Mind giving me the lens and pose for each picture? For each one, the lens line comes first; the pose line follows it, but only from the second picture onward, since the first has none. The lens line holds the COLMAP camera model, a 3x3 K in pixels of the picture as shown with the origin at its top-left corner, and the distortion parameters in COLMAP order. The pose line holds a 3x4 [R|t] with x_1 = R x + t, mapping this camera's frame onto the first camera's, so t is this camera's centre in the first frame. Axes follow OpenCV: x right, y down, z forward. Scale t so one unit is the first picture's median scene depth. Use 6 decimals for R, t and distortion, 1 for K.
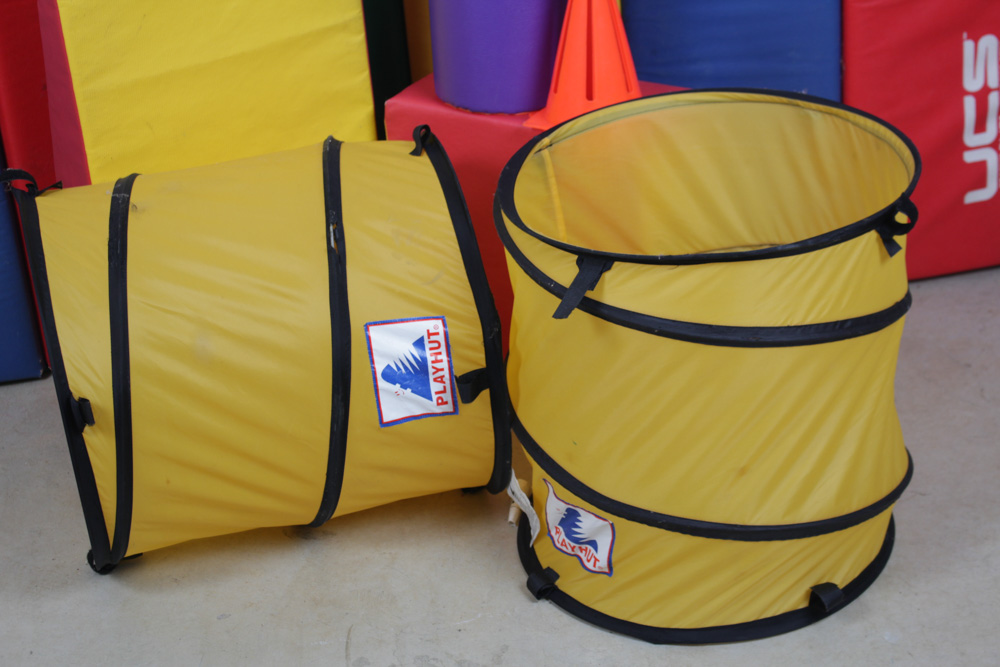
lens RADIAL K [[1819.9, 0, 498.9], [0, 1819.9, 338.6], [0, 0, 1]] dist [-0.013389, 0.000000]
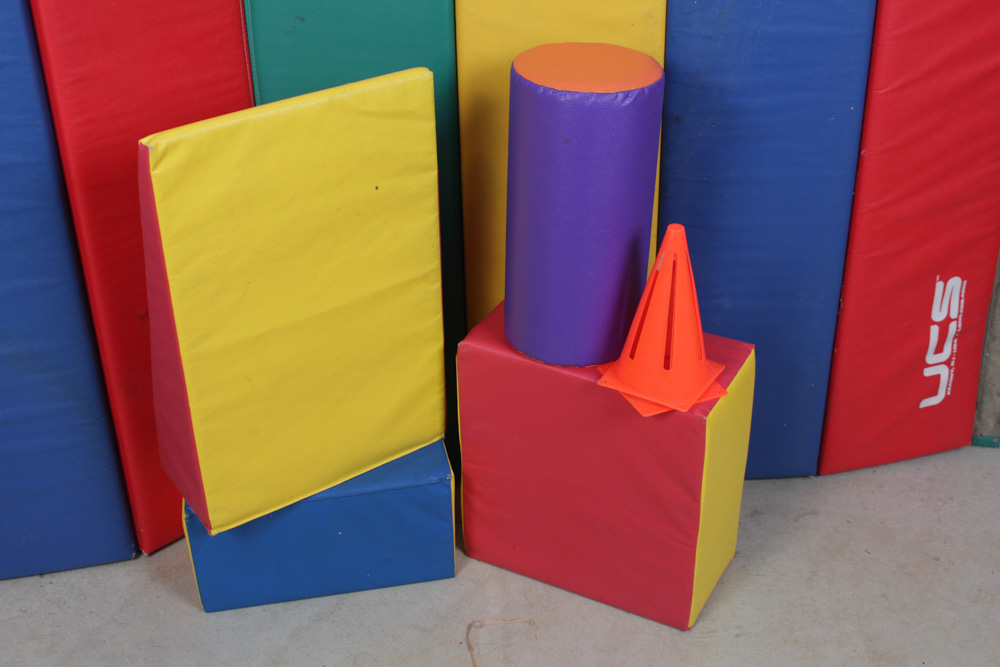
lens RADIAL K [[1146.3, 0, 474.8], [0, 1146.3, 323.8], [0, 0, 1]] dist [-0.071035, 0.000000]
pose [[0.995588, 0.009735, 0.093324, -0.129682], [-0.013074, 0.999293, 0.035238, -0.183724], [-0.092915, -0.036302, 0.995012, 0.339892]]
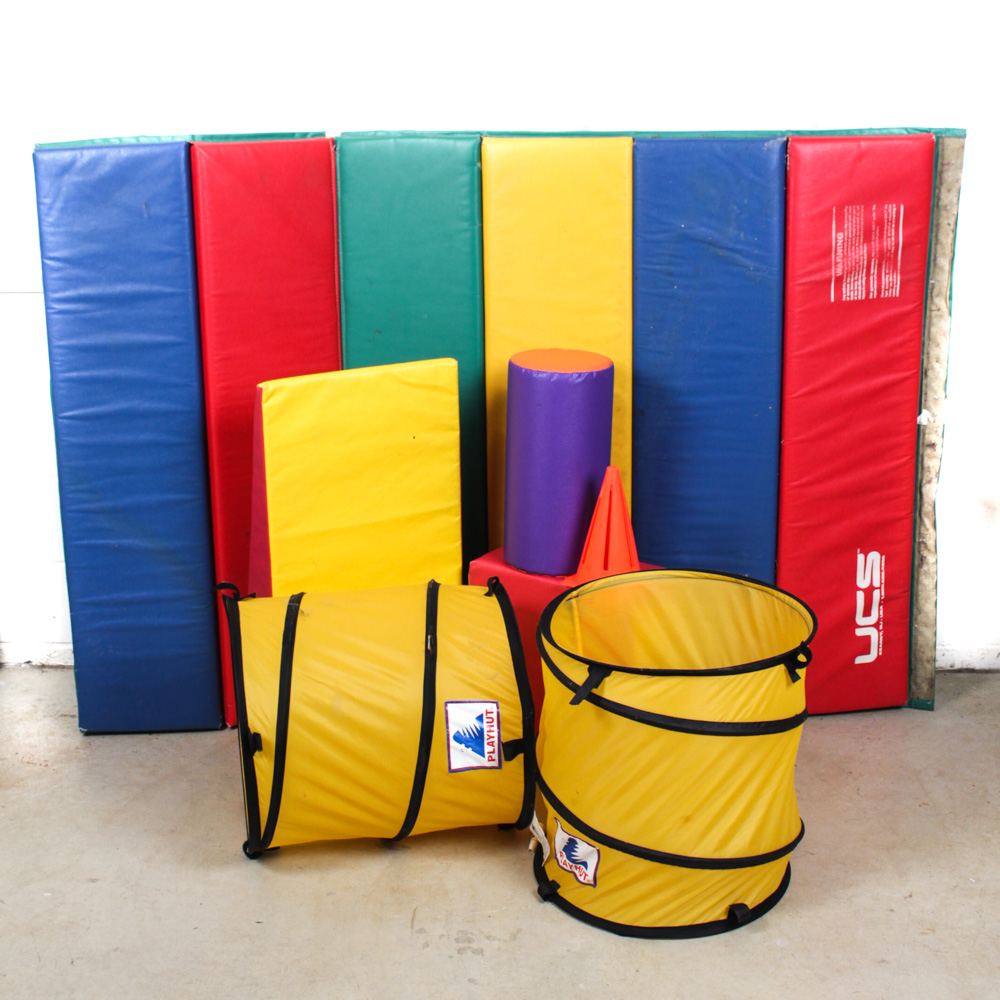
lens RADIAL K [[1404.6, 0, 490.5], [0, 1404.6, 505.4], [0, 0, 1]] dist [-0.156182, 0.000000]
pose [[0.995836, 0.080020, -0.043679, 0.001424], [-0.086932, 0.977807, -0.190620, 0.047940], [0.027456, 0.193623, 0.980692, -0.160063]]
